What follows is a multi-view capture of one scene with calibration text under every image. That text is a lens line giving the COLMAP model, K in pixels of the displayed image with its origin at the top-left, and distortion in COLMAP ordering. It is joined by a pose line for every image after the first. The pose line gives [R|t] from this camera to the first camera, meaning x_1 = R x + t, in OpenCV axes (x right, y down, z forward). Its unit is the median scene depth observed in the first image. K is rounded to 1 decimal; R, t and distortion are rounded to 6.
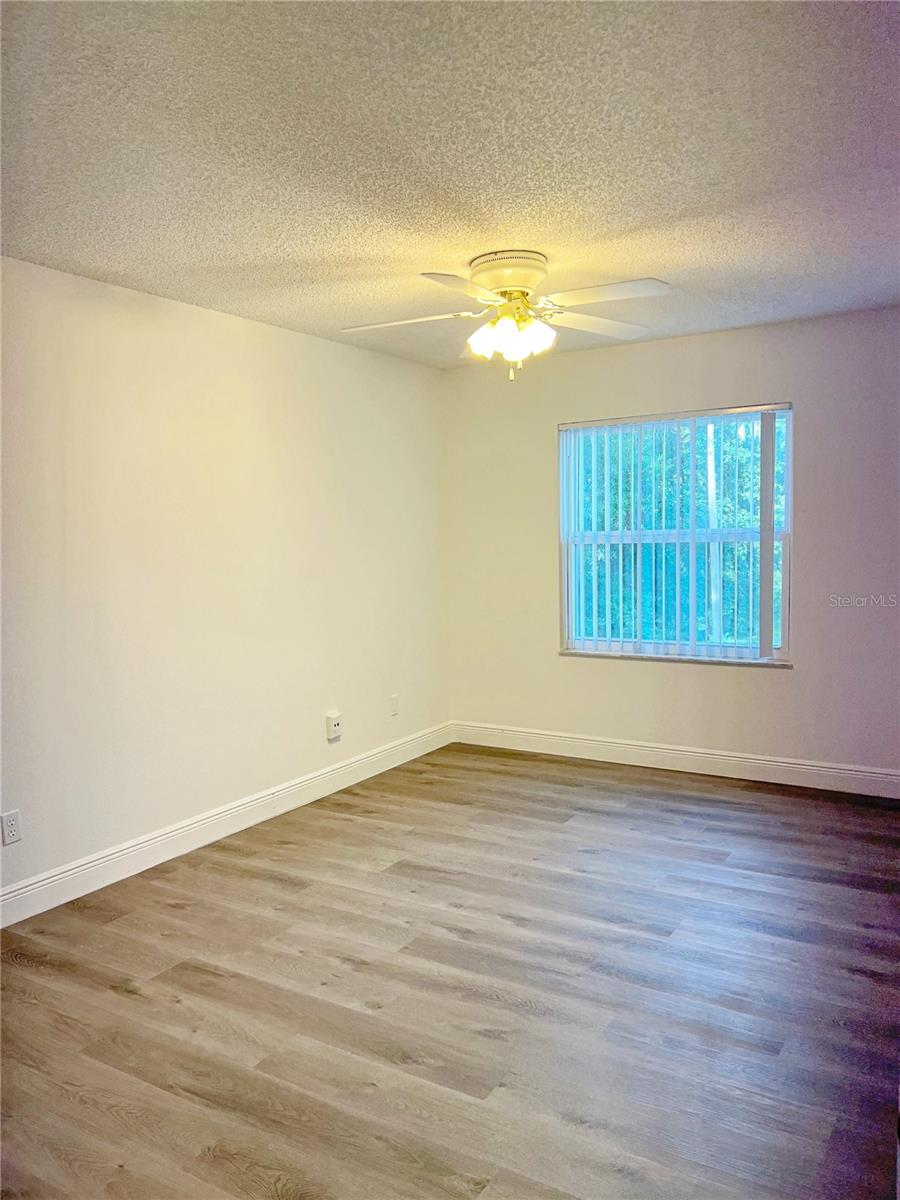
lens RADIAL K [[911.9, 0, 439.5], [0, 911.9, 595.3], [0, 0, 1]] dist [0.045158, -0.062258]
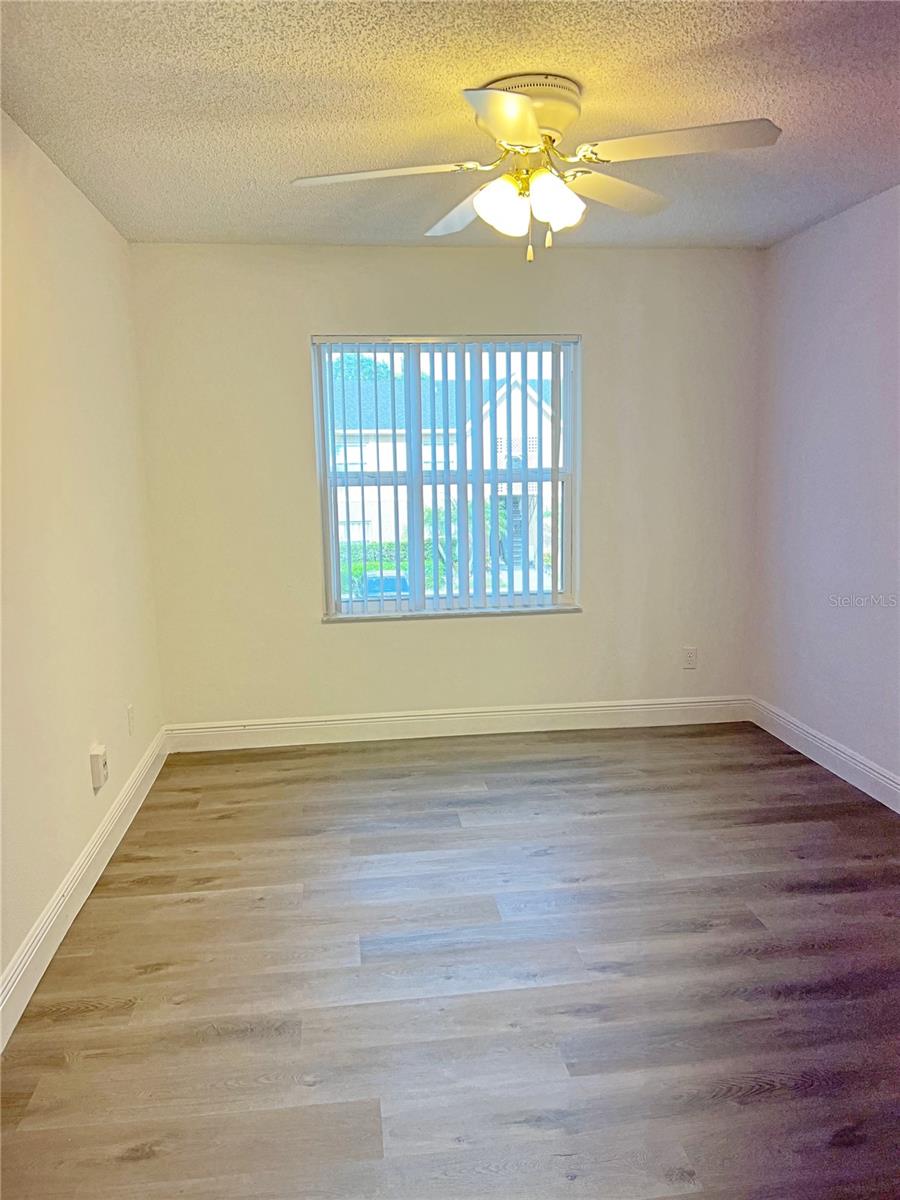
lens RADIAL K [[911.9, 0, 459.4], [0, 911.9, 583.5], [0, 0, 1]] dist [0.045158, -0.062258]
pose [[0.773633, -0.078561, 0.628744, -0.407237], [0.049089, 0.996733, 0.064139, -0.023404], [-0.631729, -0.018756, 0.774962, 0.412193]]
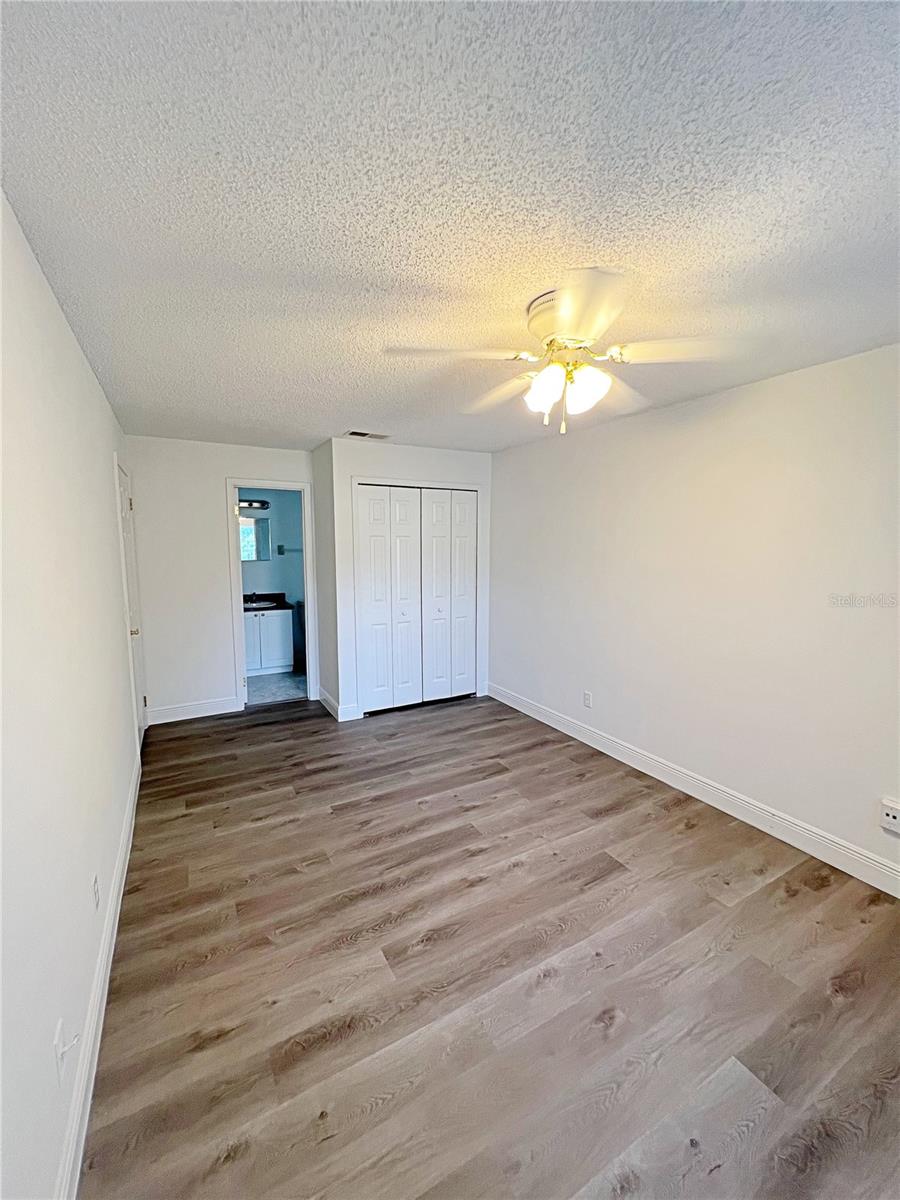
lens RADIAL K [[484.7, 0, 456.4], [0, 484.7, 605.1], [0, 0, 1]] dist [-0.005768, 0.001704]
pose [[-0.475582, 0.136480, -0.869019, 0.541007], [-0.052191, 0.981773, 0.182750, -0.132501], [0.878122, 0.132267, -0.459791, 1.051009]]
